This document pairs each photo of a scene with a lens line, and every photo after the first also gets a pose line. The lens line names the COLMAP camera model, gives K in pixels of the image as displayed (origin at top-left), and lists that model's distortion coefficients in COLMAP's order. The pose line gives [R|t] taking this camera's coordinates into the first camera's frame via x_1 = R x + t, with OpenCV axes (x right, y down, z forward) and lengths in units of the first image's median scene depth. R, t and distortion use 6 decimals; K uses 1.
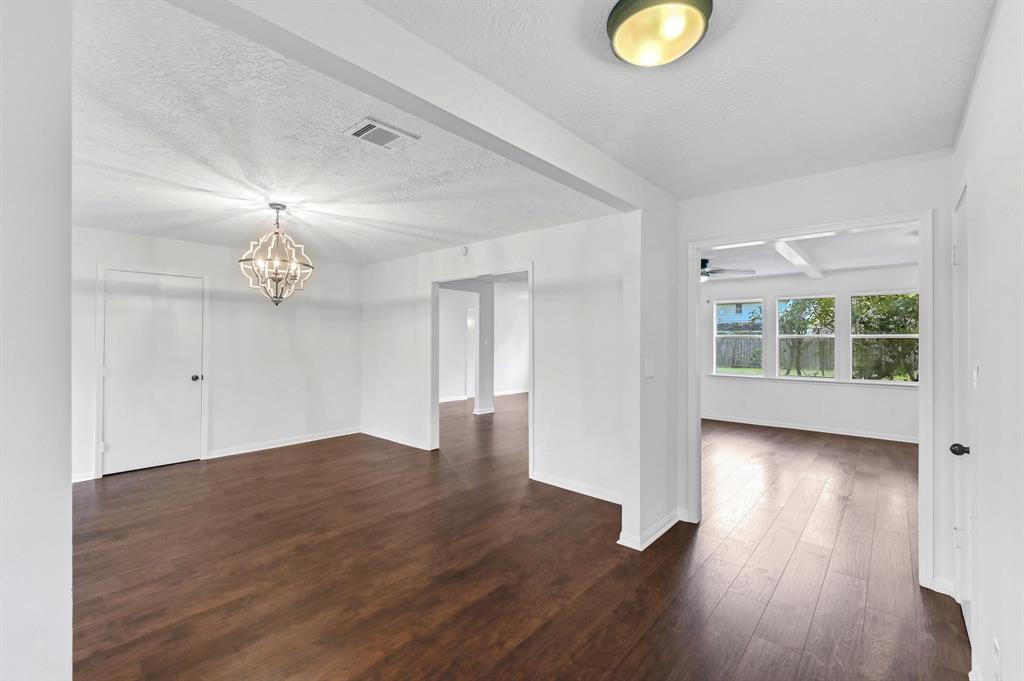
lens RADIAL K [[439.4, 0, 511.1], [0, 439.4, 337.2], [0, 0, 1]] dist [0.002944, 0.000037]
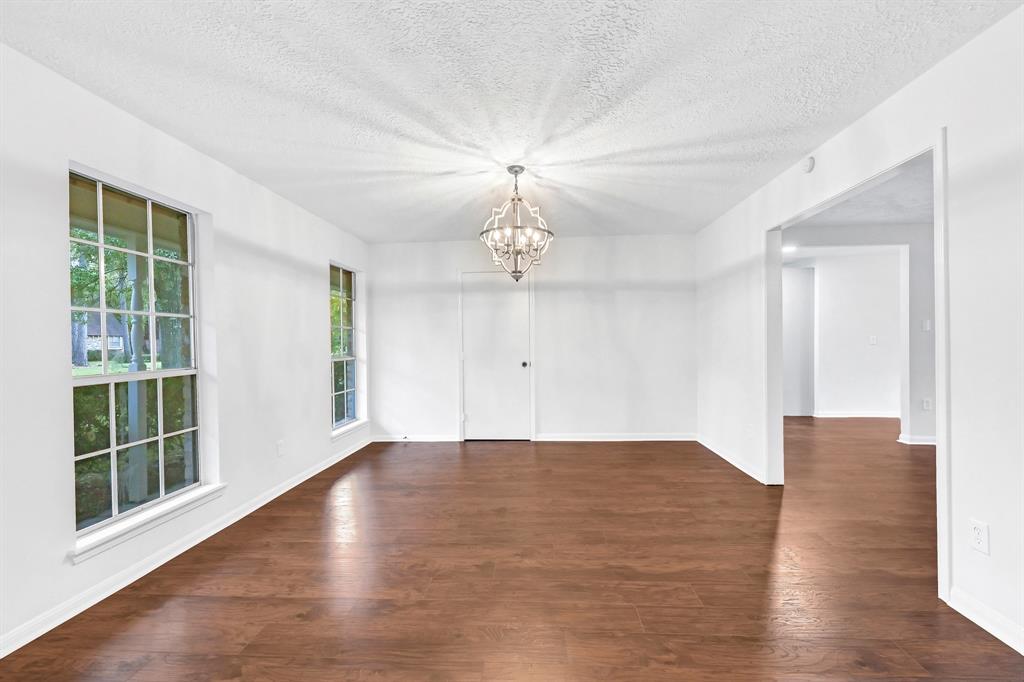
lens RADIAL K [[439.4, 0, 514.1], [0, 439.4, 344.7], [0, 0, 1]] dist [0.002944, 0.000037]
pose [[0.611232, -0.005231, -0.791434, 0.118878], [0.020073, 0.999759, 0.008895, 0.034012], [0.791197, -0.021324, 0.611189, 0.316173]]
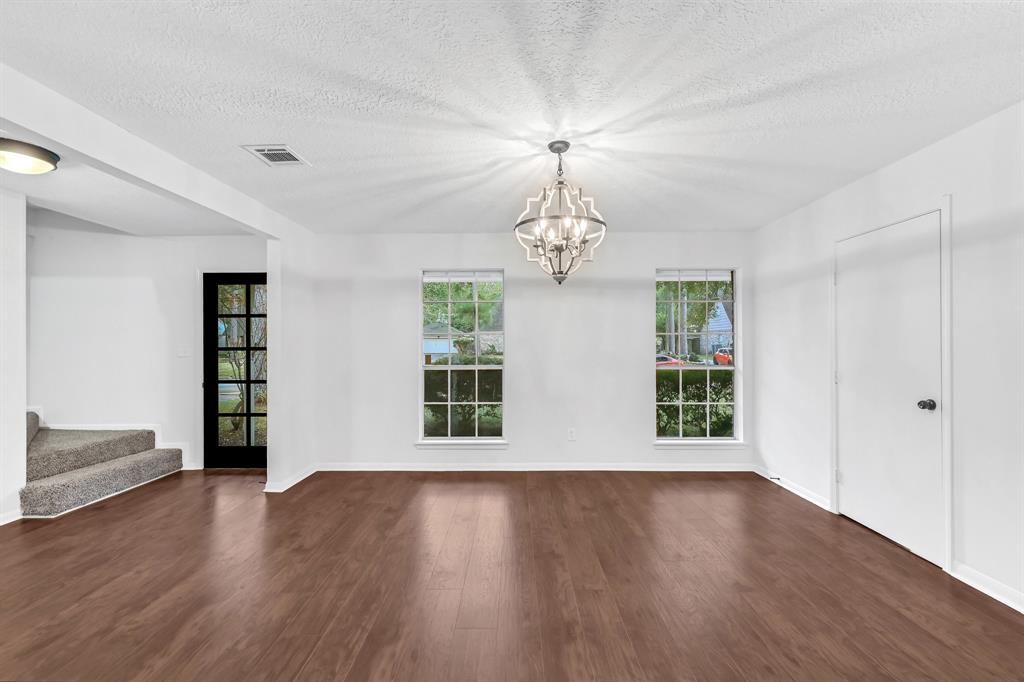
lens RADIAL K [[439.4, 0, 515.0], [0, 439.4, 341.5], [0, 0, 1]] dist [0.002944, 0.000037]
pose [[-0.757580, -0.003650, -0.652732, -0.005078], [0.006008, 0.999903, -0.012564, 0.021094], [0.652714, -0.013440, -0.757485, 1.057772]]
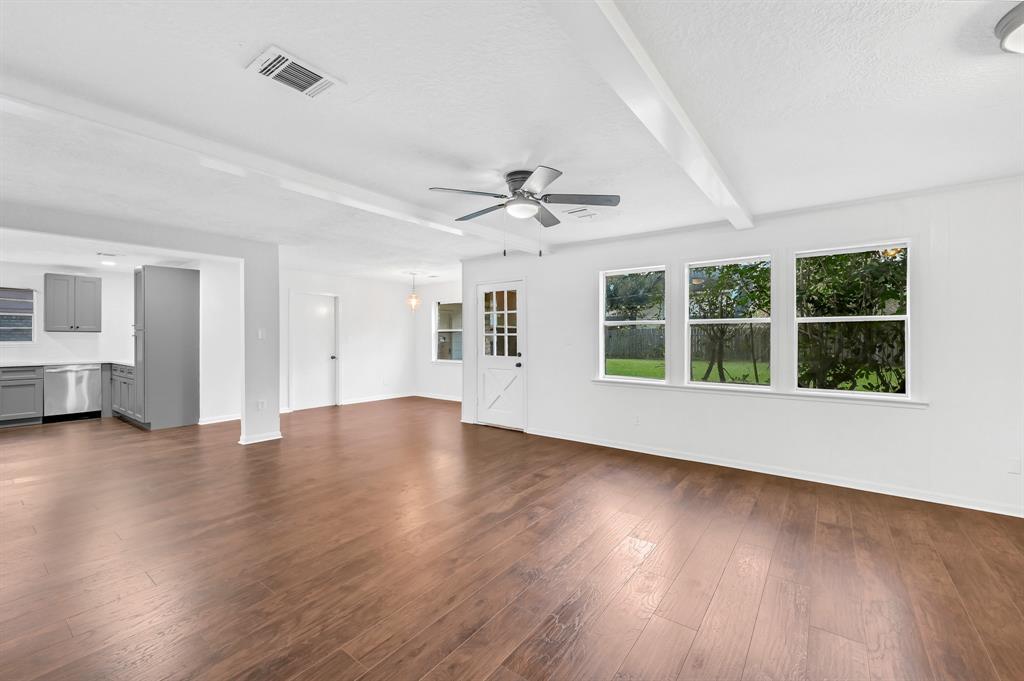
lens RADIAL K [[413.2, 0, 507.8], [0, 413.2, 337.0], [0, 0, 1]] dist [0.001034, -0.000257]
pose [[0.998187, -0.006862, 0.059794, 0.439765], [0.005802, 0.999823, 0.017891, 0.011981], [-0.059906, -0.017512, 0.998050, 0.586808]]
